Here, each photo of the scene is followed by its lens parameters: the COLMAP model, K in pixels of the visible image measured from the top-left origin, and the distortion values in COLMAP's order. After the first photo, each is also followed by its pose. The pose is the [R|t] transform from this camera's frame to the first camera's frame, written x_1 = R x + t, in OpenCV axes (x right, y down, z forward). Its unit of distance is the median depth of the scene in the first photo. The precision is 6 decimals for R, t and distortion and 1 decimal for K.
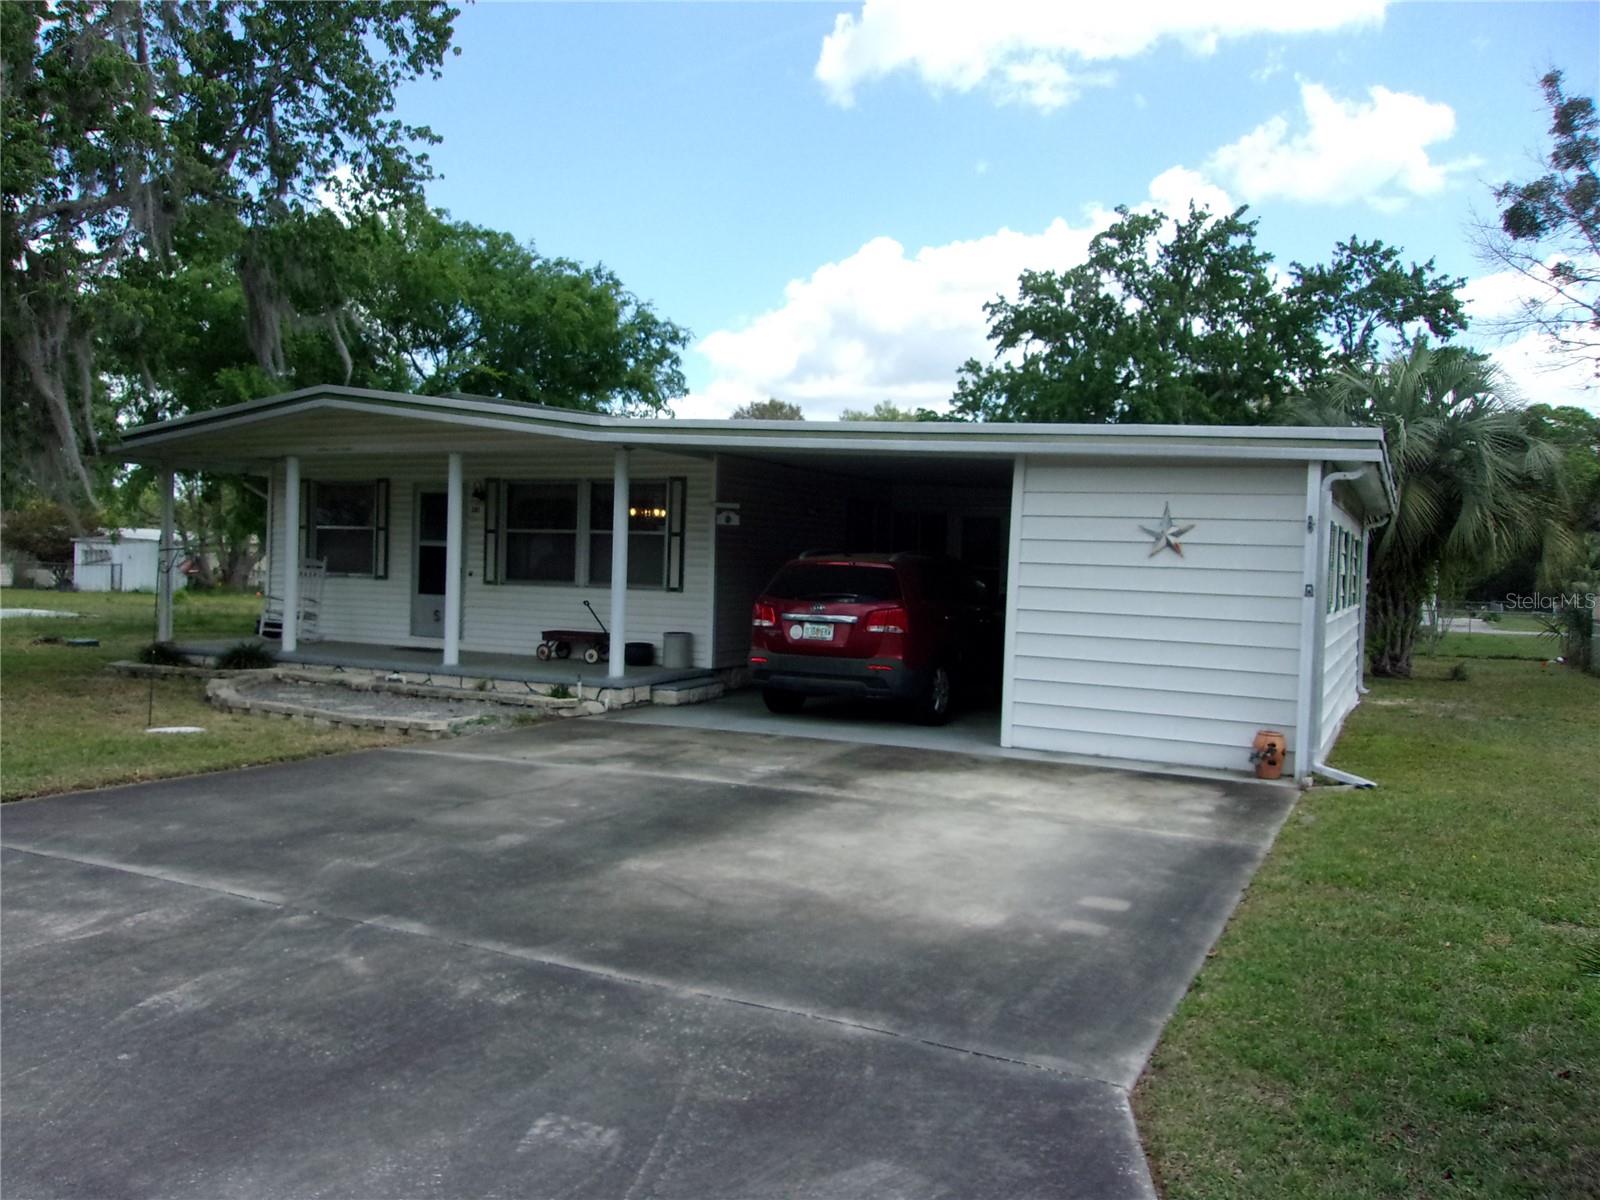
lens RADIAL K [[1276.7, 0, 784.5], [0, 1276.7, 597.8], [0, 0, 1]] dist [-0.012068, 0.049069]
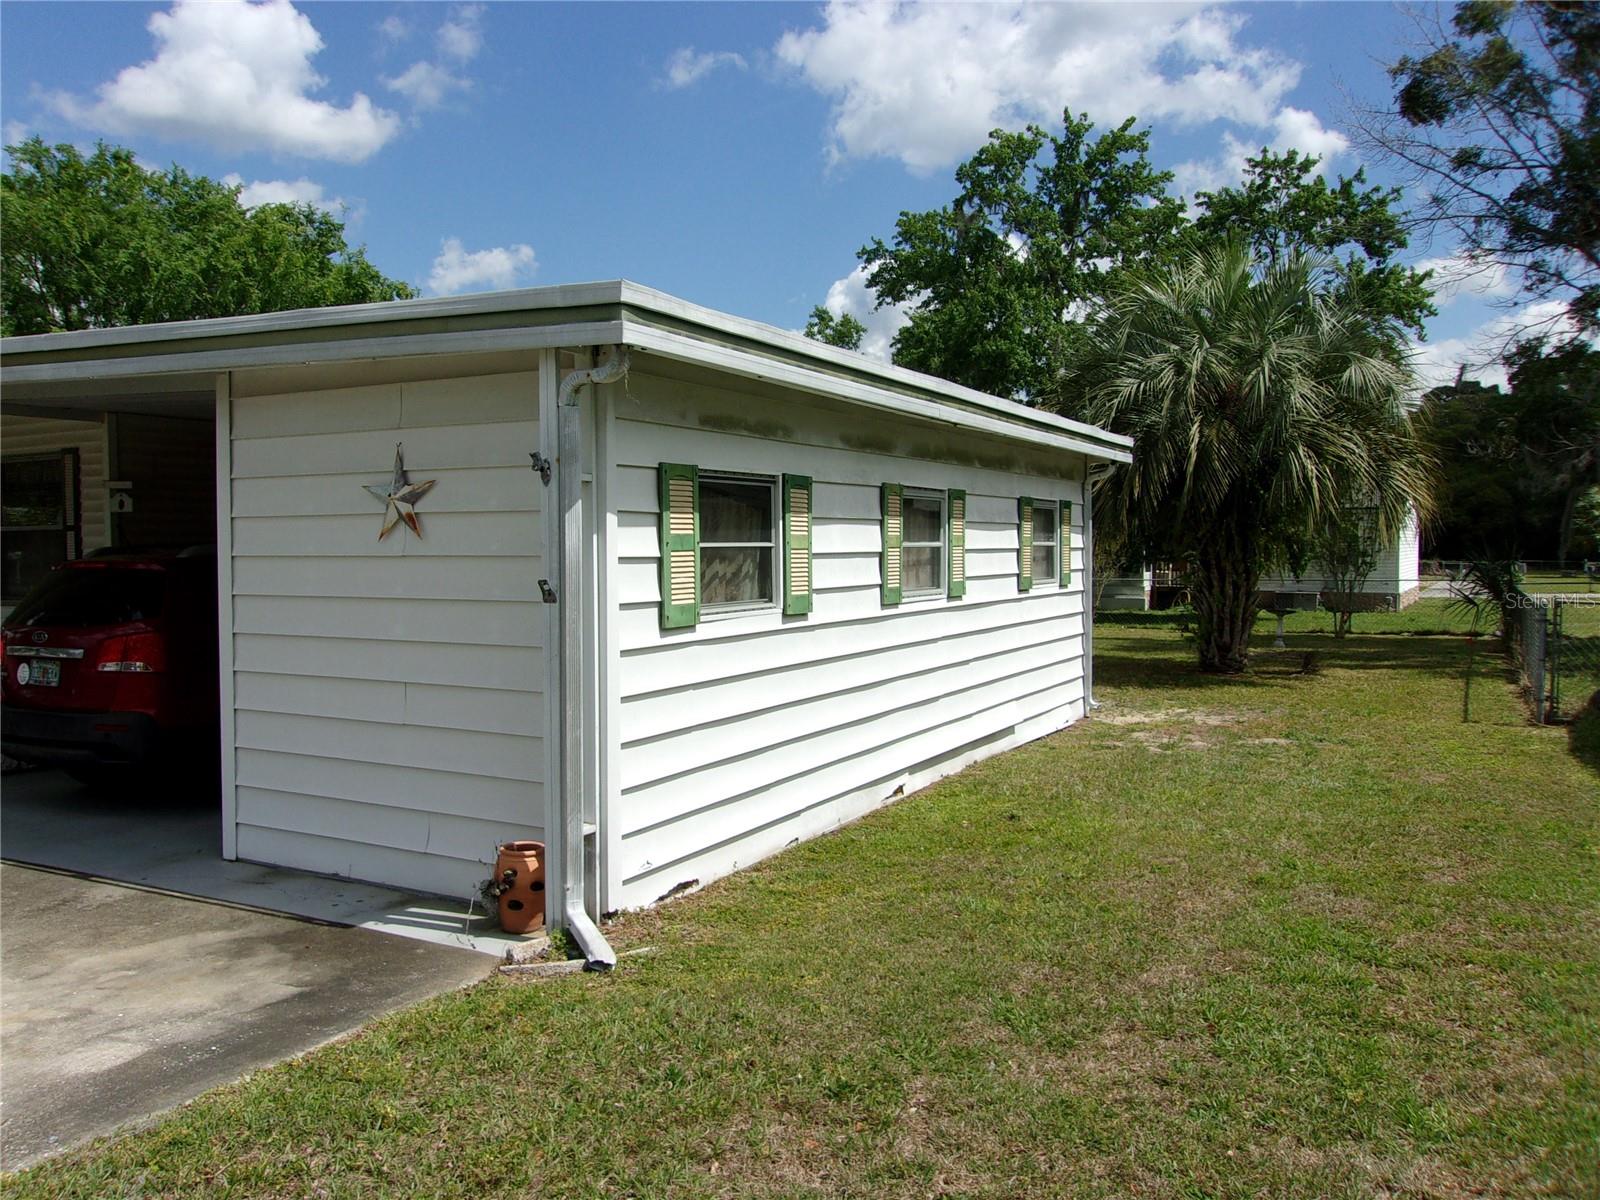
lens RADIAL K [[1276.7, 0, 794.7], [0, 1276.7, 590.9], [0, 0, 1]] dist [-0.012068, 0.049069]
pose [[0.998588, -0.037793, -0.037343, 0.346872], [0.038013, 0.999264, 0.005186, -0.002889], [0.037120, -0.006598, 0.999289, 0.296250]]
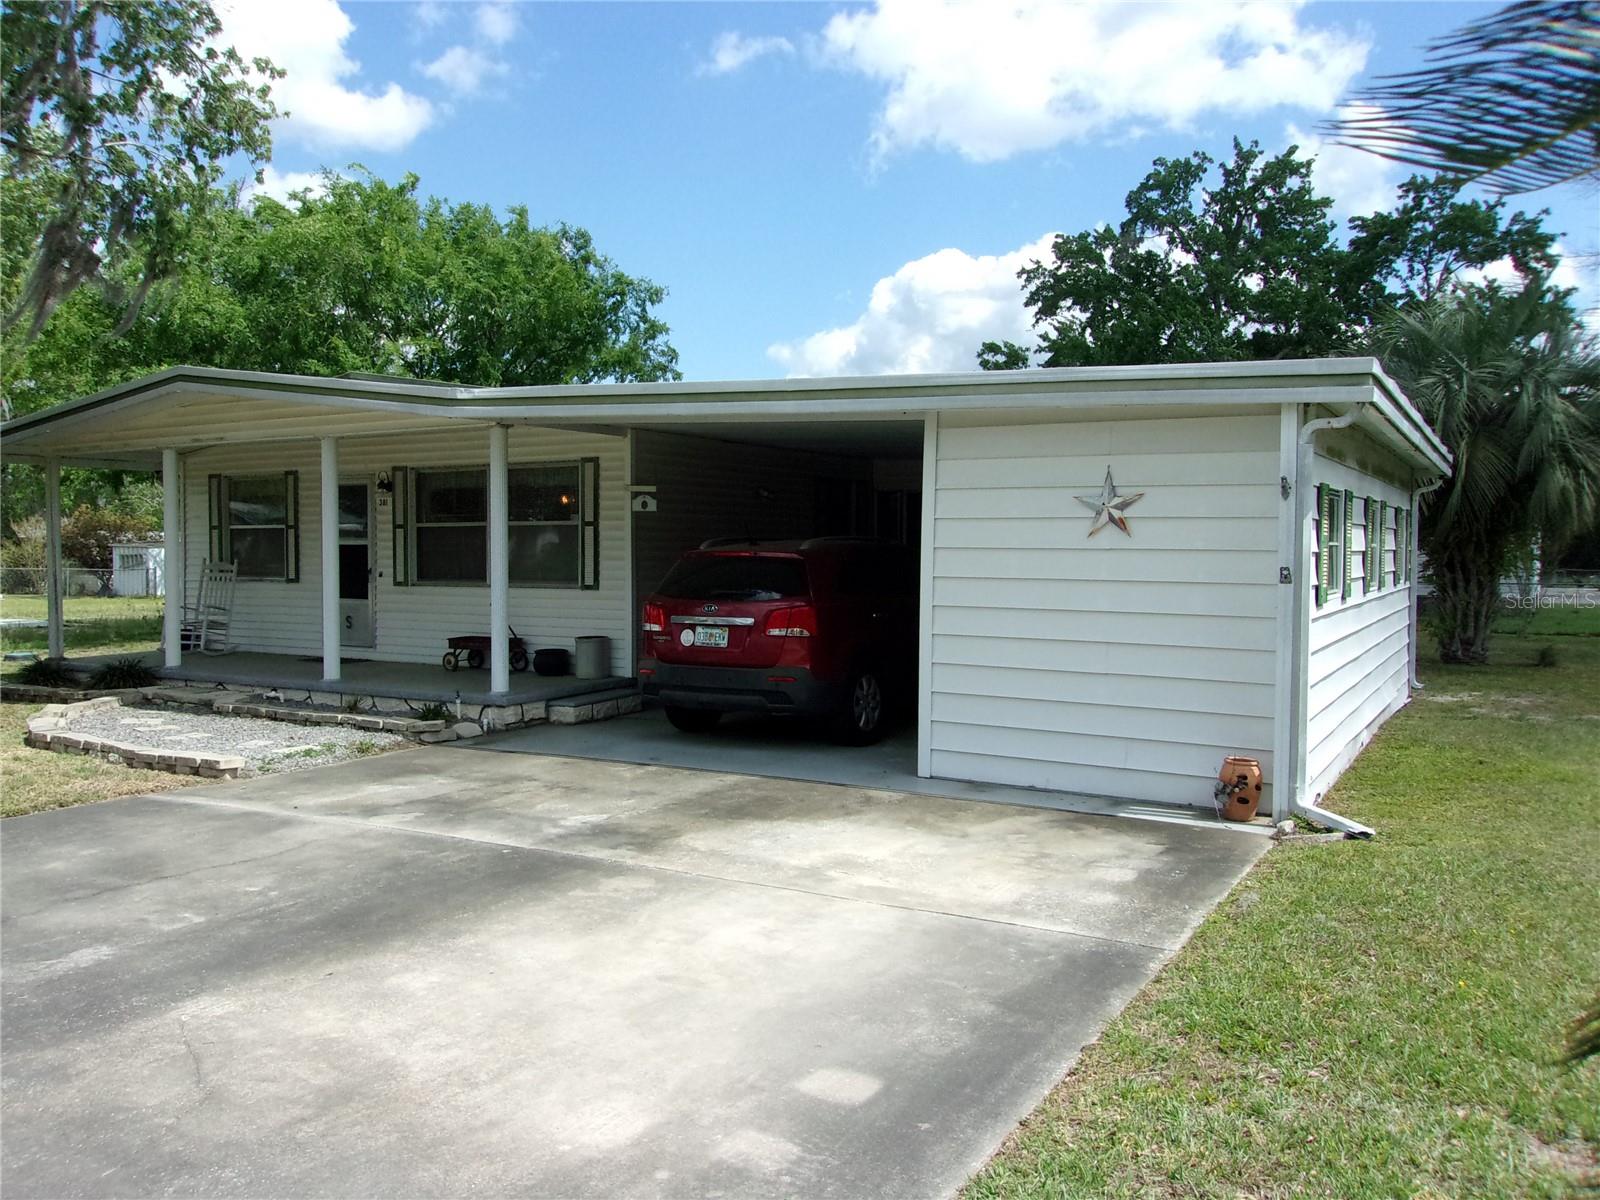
lens RADIAL K [[1276.7, 0, 787.4], [0, 1276.7, 591.1], [0, 0, 1]] dist [-0.012068, 0.049069]
pose [[0.997565, -0.024373, -0.065344, 0.105318], [0.024706, 0.999686, 0.004297, -0.004290], [0.065219, -0.005901, 0.997854, 0.140203]]
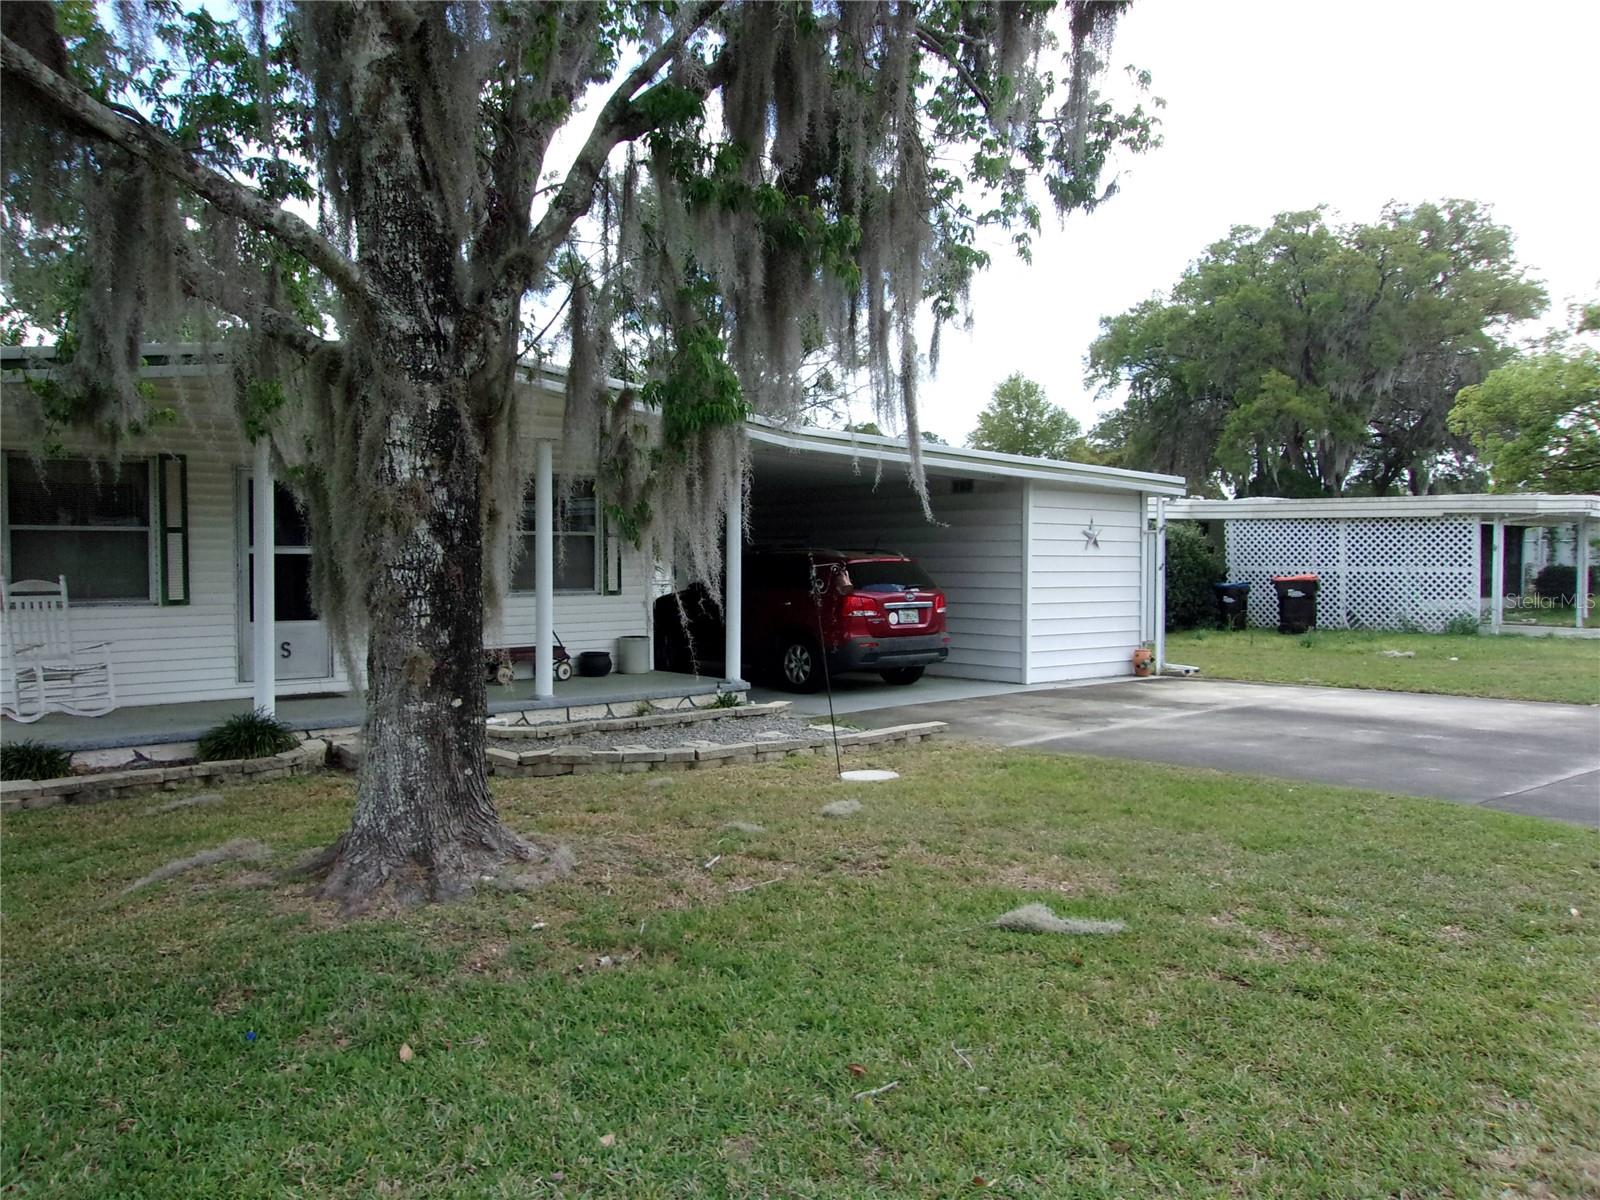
lens RADIAL K [[1276.7, 0, 799.3], [0, 1276.7, 600.8], [0, 0, 1]] dist [-0.012068, 0.049069]
pose [[0.382382, -0.062746, 0.921872, -0.917308], [0.037494, 0.997924, 0.052370, -0.045174], [-0.923243, 0.014539, 0.383940, 0.504671]]
